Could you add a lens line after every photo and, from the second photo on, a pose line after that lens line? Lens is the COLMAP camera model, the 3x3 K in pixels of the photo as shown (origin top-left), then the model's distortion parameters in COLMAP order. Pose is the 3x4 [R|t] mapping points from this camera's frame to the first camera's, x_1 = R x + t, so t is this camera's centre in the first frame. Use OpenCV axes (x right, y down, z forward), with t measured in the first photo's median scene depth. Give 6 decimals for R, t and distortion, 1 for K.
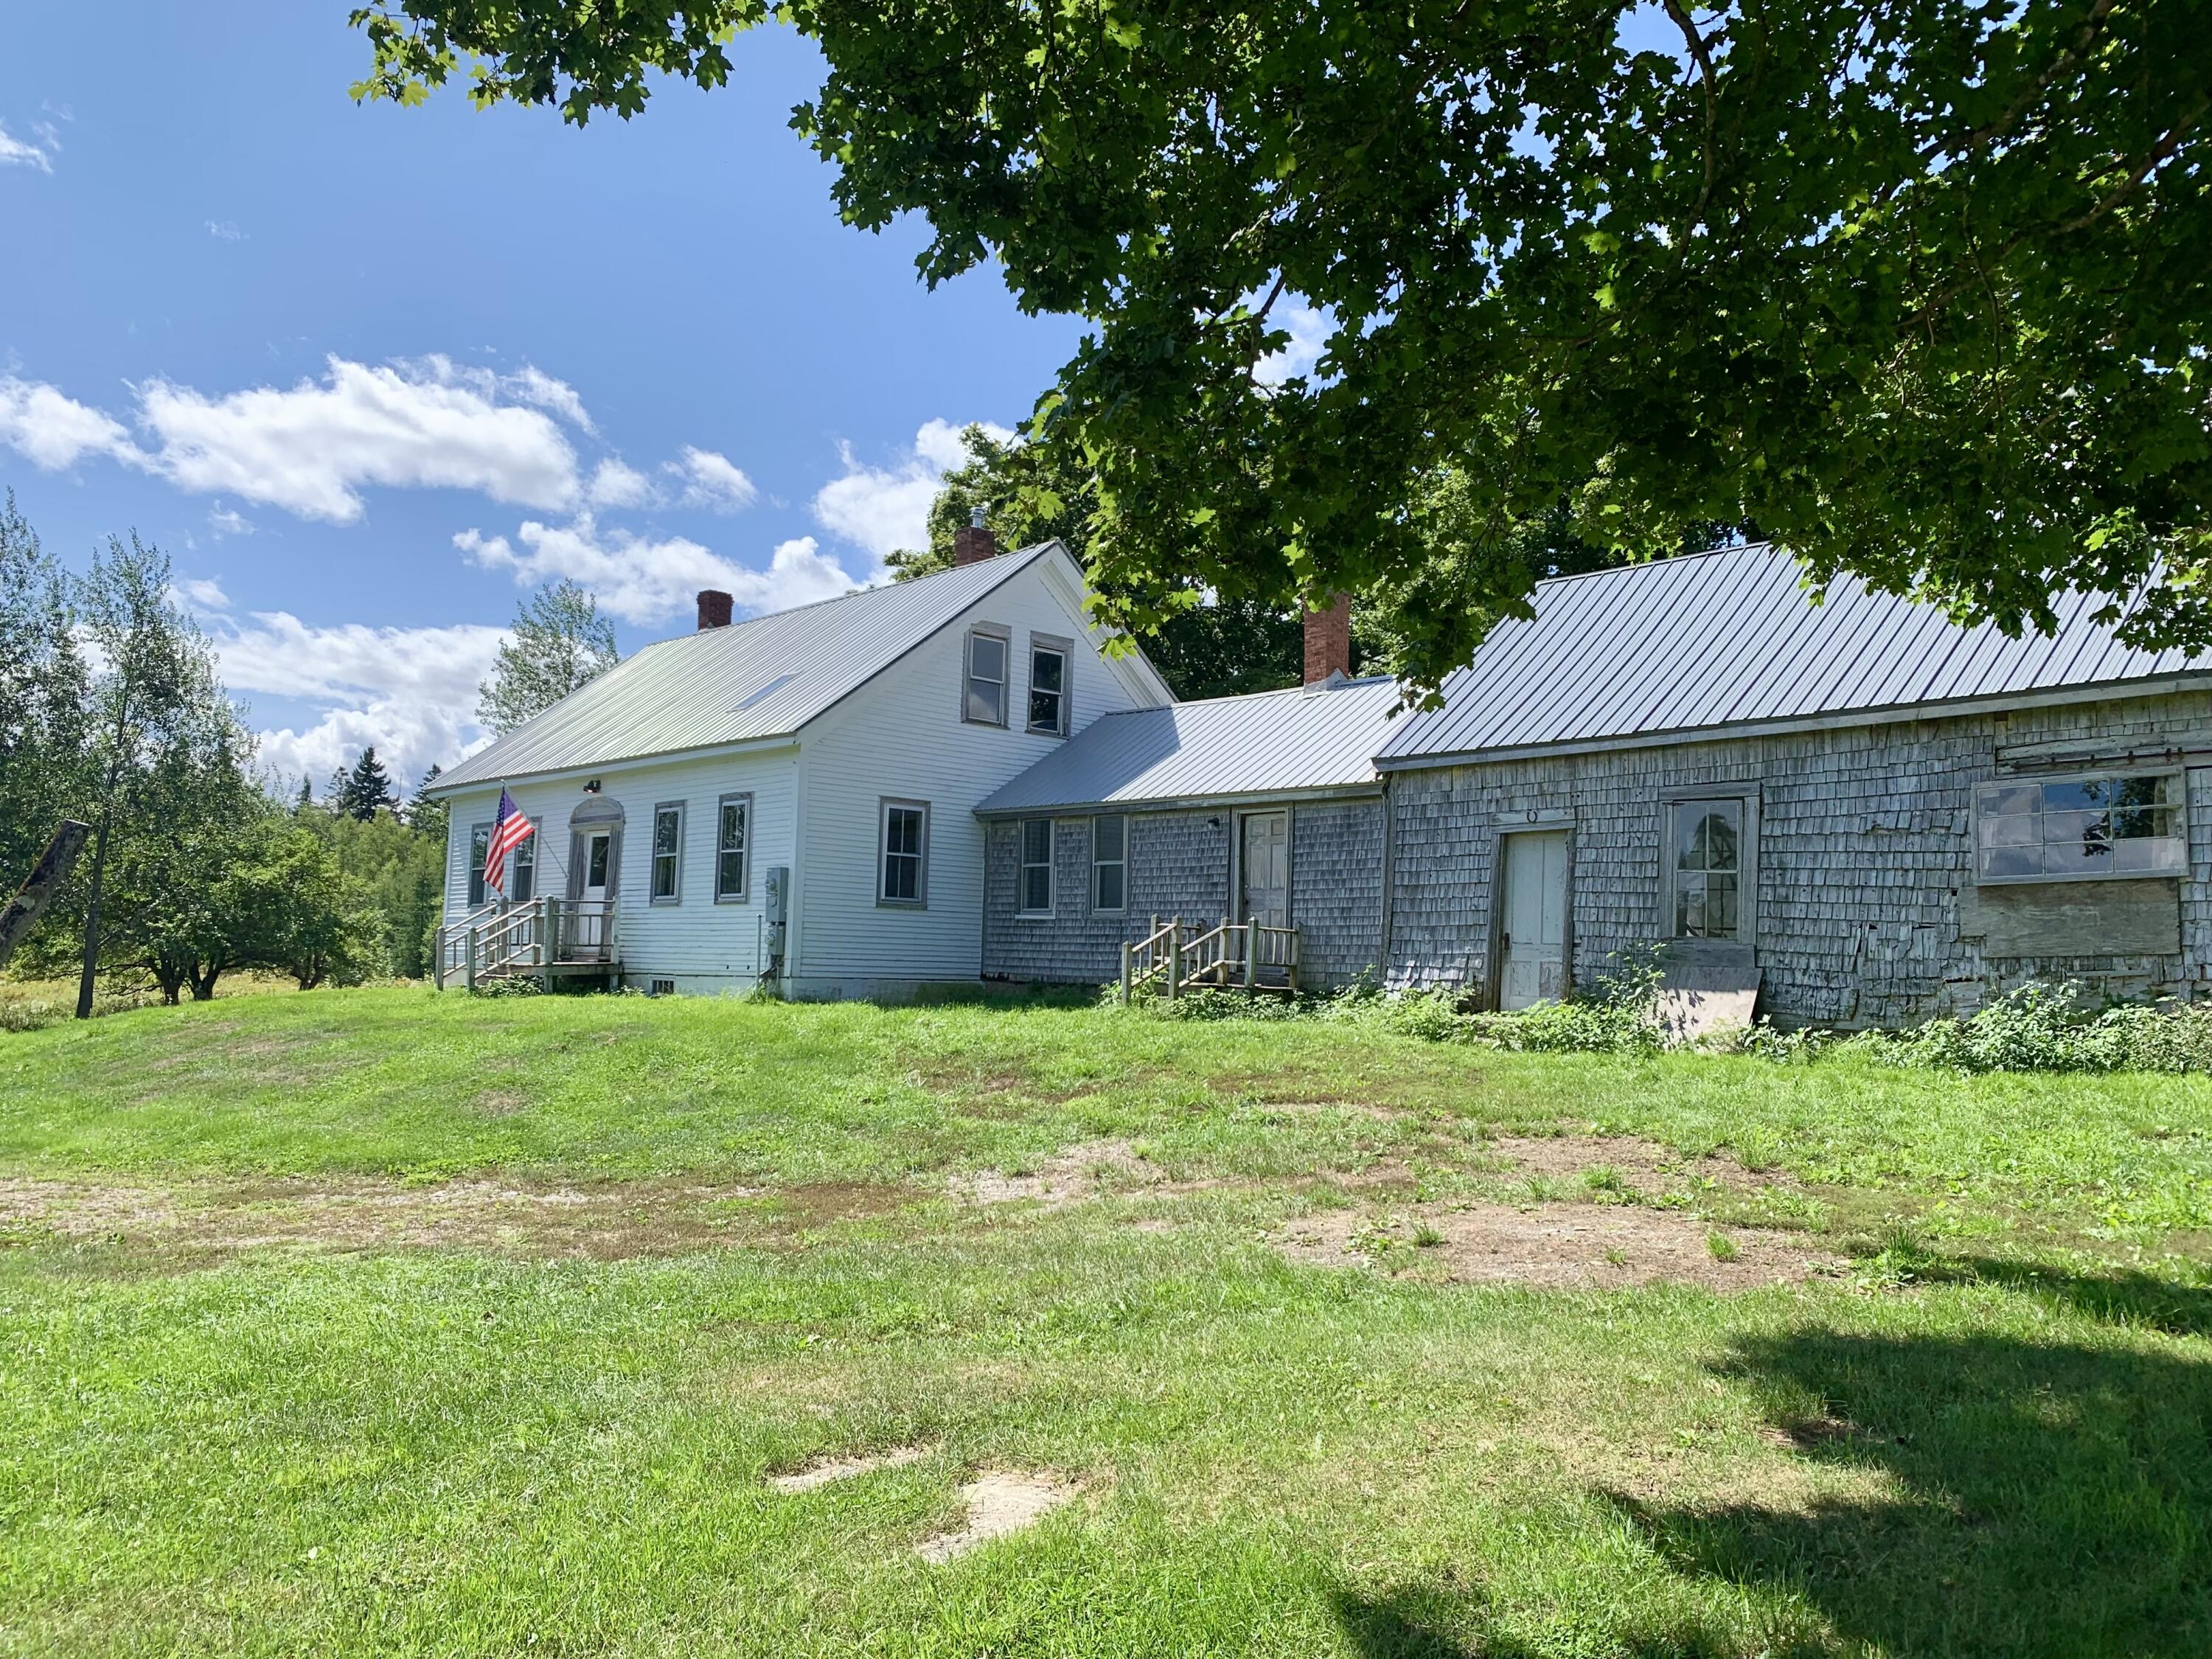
lens RADIAL K [[1701.9, 0, 1106.0], [0, 1701.9, 829.5], [0, 0, 1]] dist [-0.000221, -0.004616]
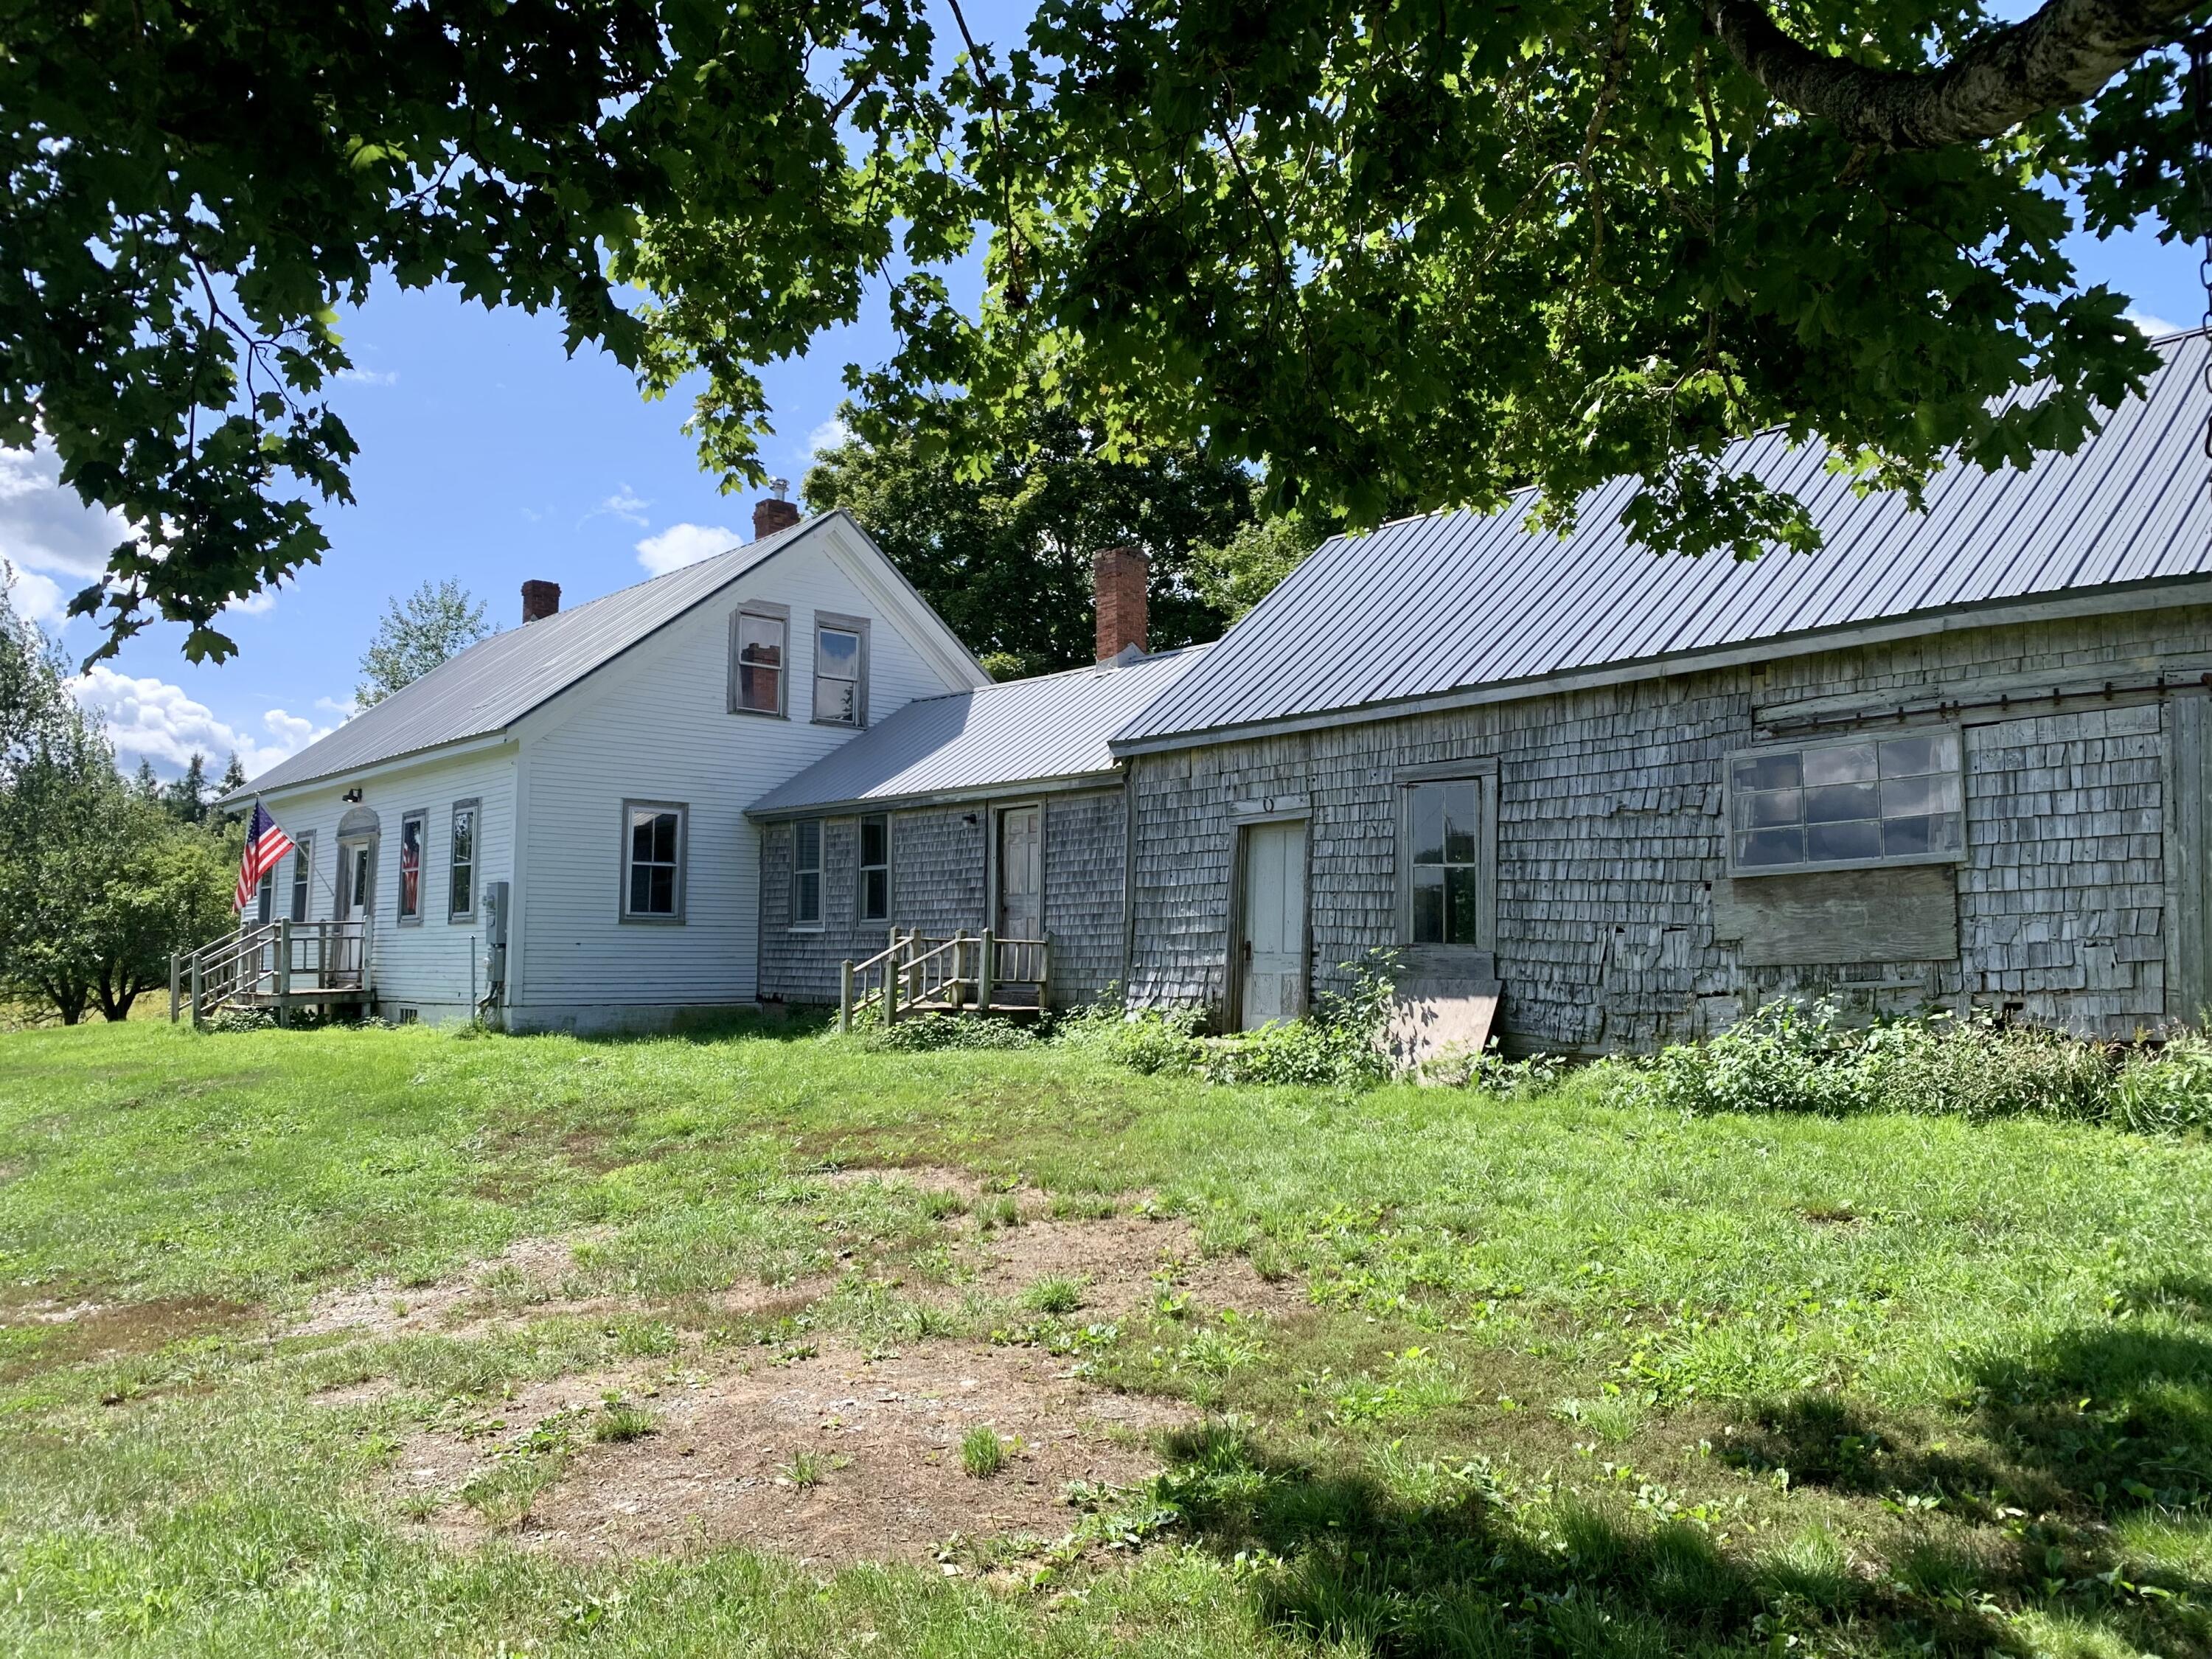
lens RADIAL K [[1679.5, 0, 1156.0], [0, 1679.5, 807.0], [0, 0, 1]] dist [0.147503, -0.389767]
pose [[0.999703, -0.023916, -0.004729, 0.197707], [0.023865, 0.999660, -0.010524, 0.001004], [0.004979, 0.010408, 0.999933, 0.151245]]
